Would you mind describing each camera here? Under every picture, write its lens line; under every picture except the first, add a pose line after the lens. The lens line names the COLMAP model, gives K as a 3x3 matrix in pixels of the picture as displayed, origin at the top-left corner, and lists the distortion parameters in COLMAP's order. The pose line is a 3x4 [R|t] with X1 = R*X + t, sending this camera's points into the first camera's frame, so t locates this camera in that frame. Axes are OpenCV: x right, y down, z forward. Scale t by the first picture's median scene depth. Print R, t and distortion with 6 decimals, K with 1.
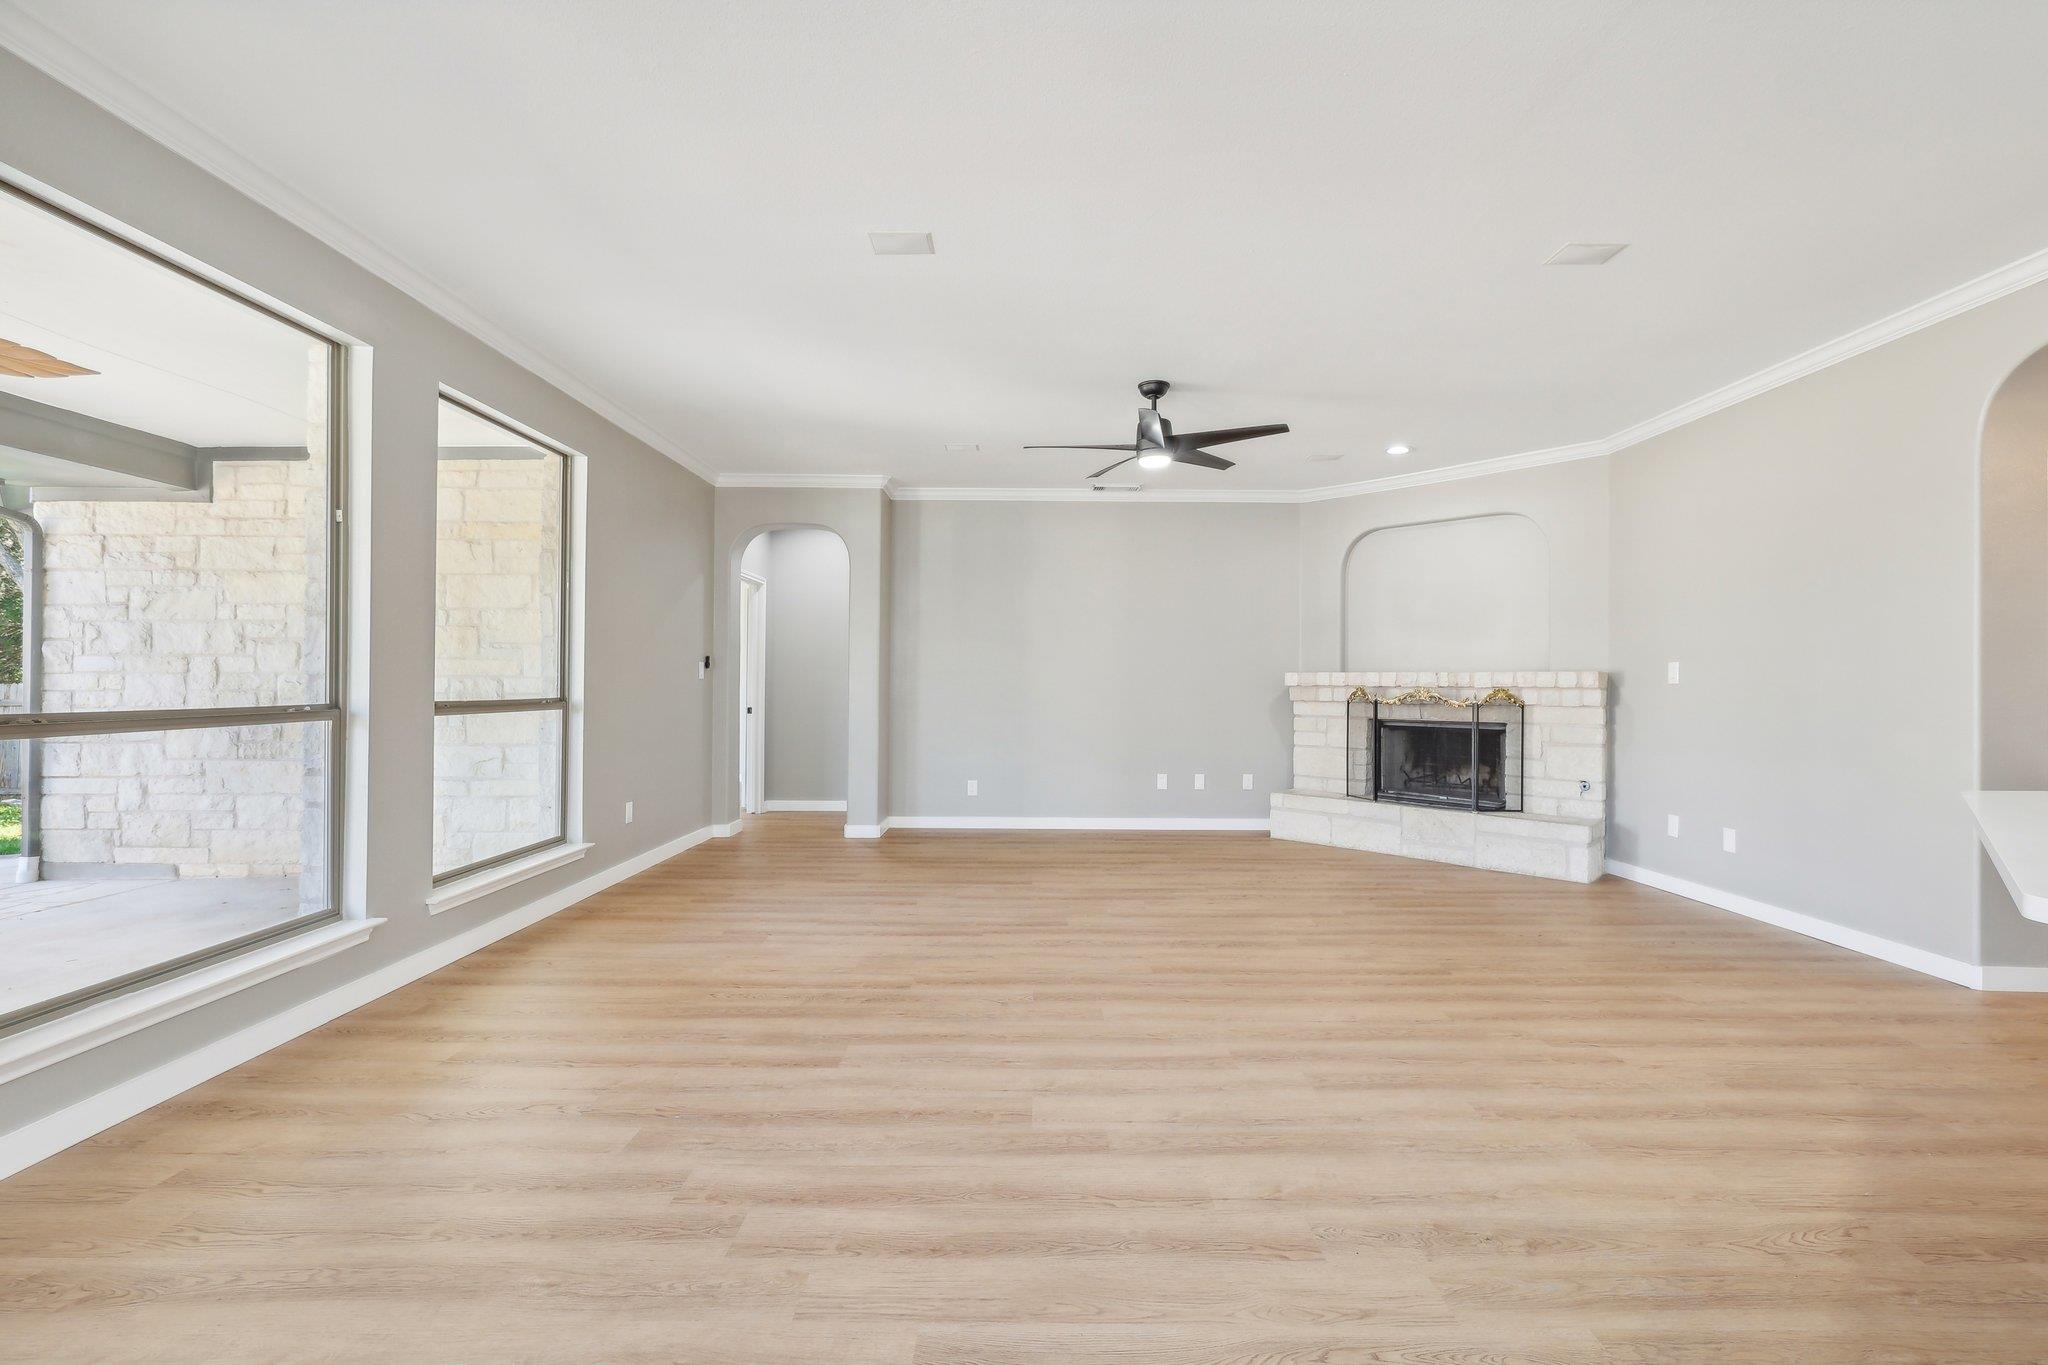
lens RADIAL K [[871.2, 0, 992.0], [0, 871.2, 676.8], [0, 0, 1]] dist [0.008671, 0.000740]
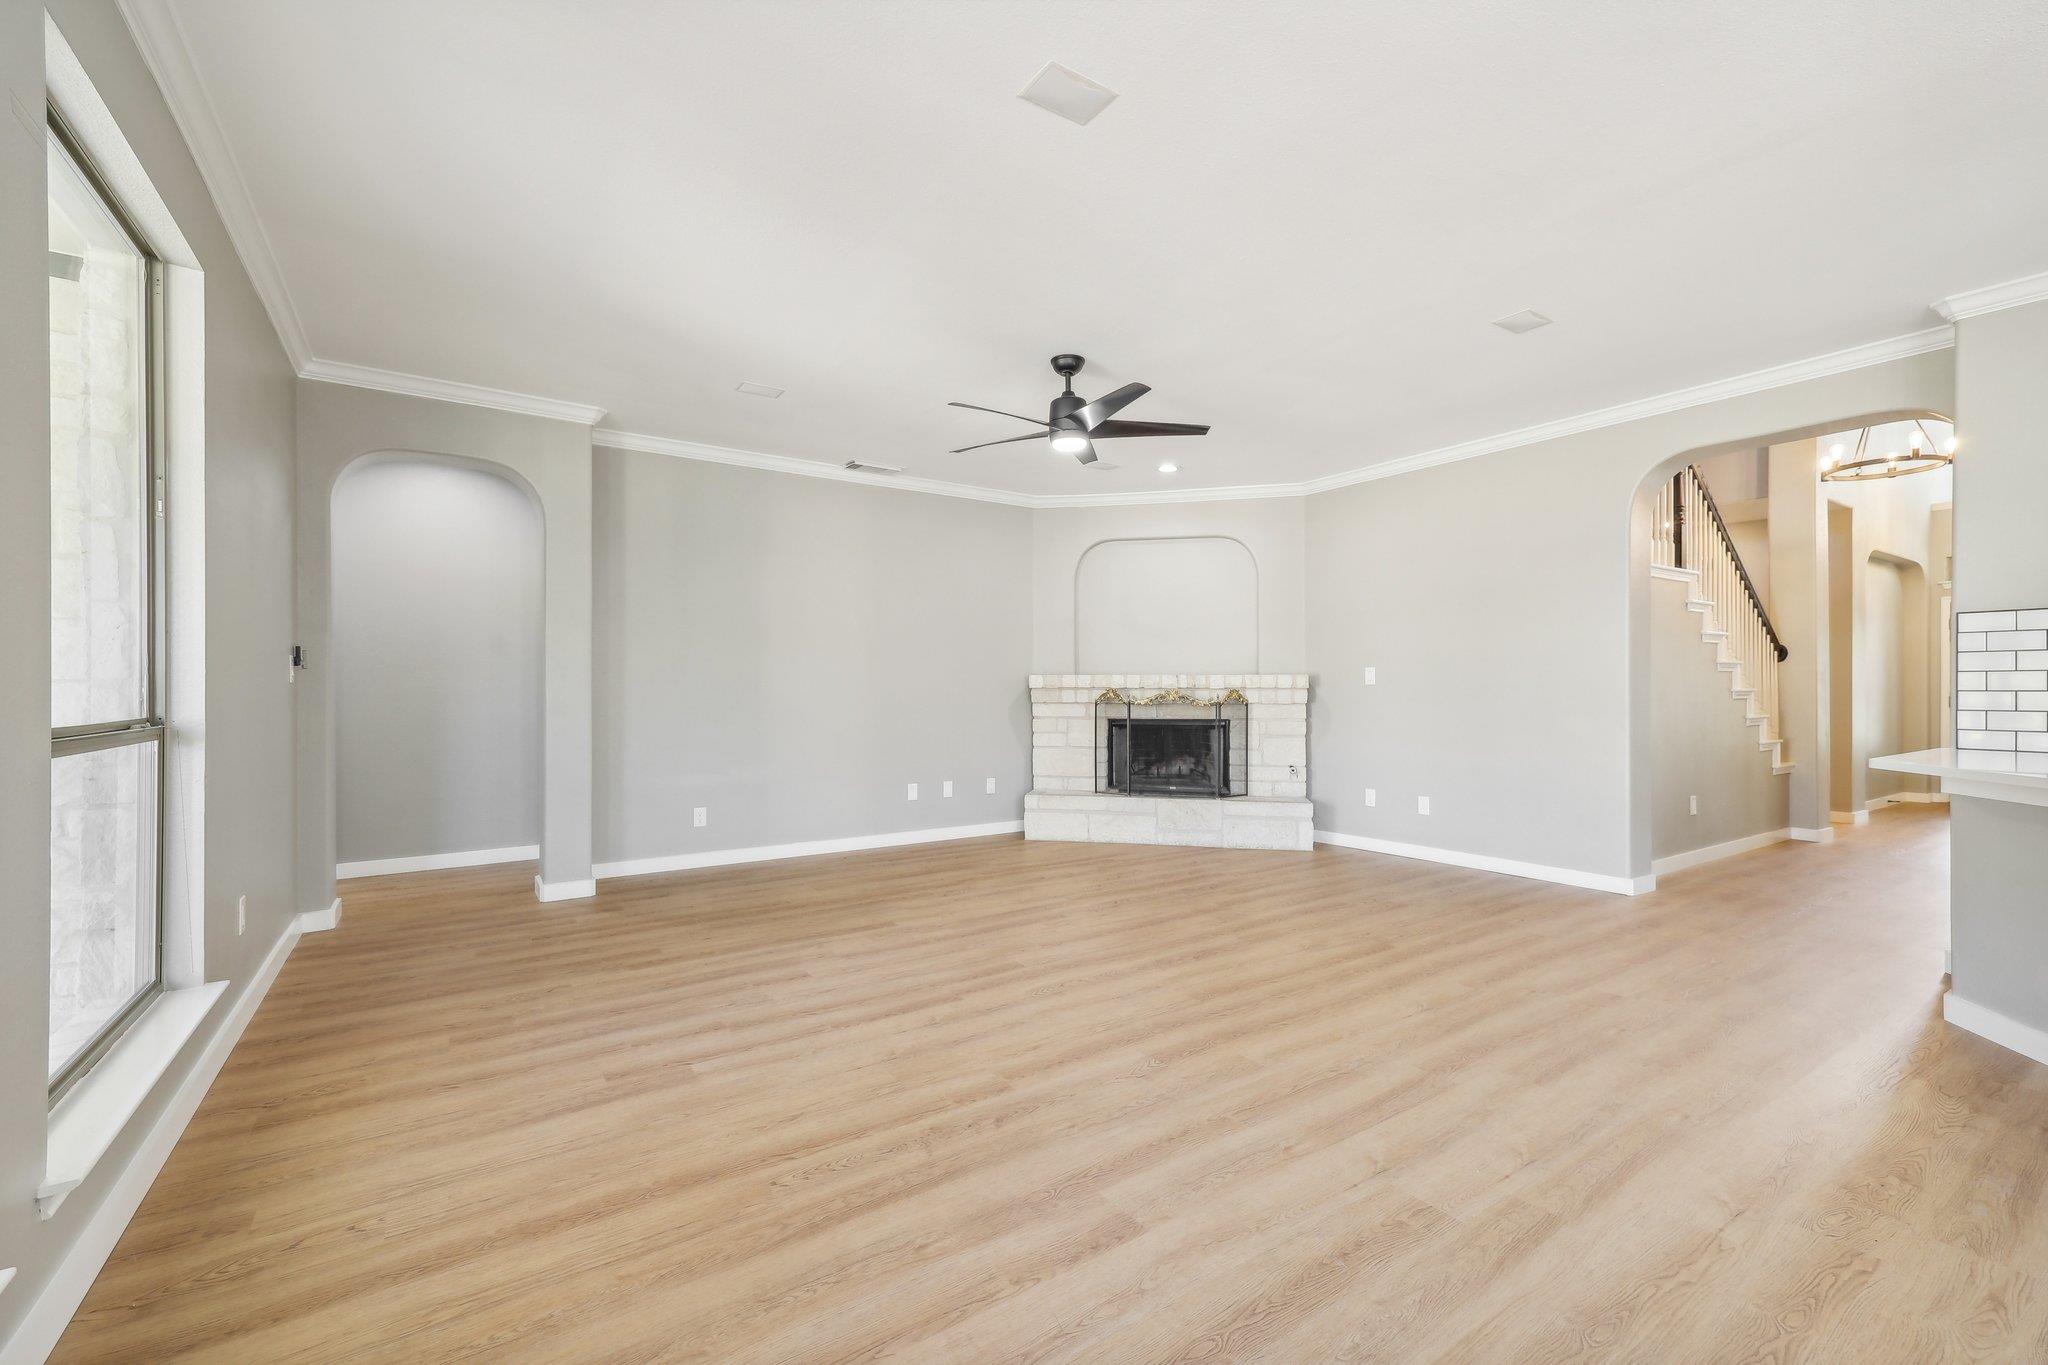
lens RADIAL K [[871.2, 0, 1024.9], [0, 871.2, 689.1], [0, 0, 1]] dist [0.008671, 0.000740]
pose [[0.826842, -0.006546, 0.562396, -0.367759], [0.000062, 0.999933, 0.011547, -0.000140], [-0.562434, -0.009513, 0.826787, 0.265354]]
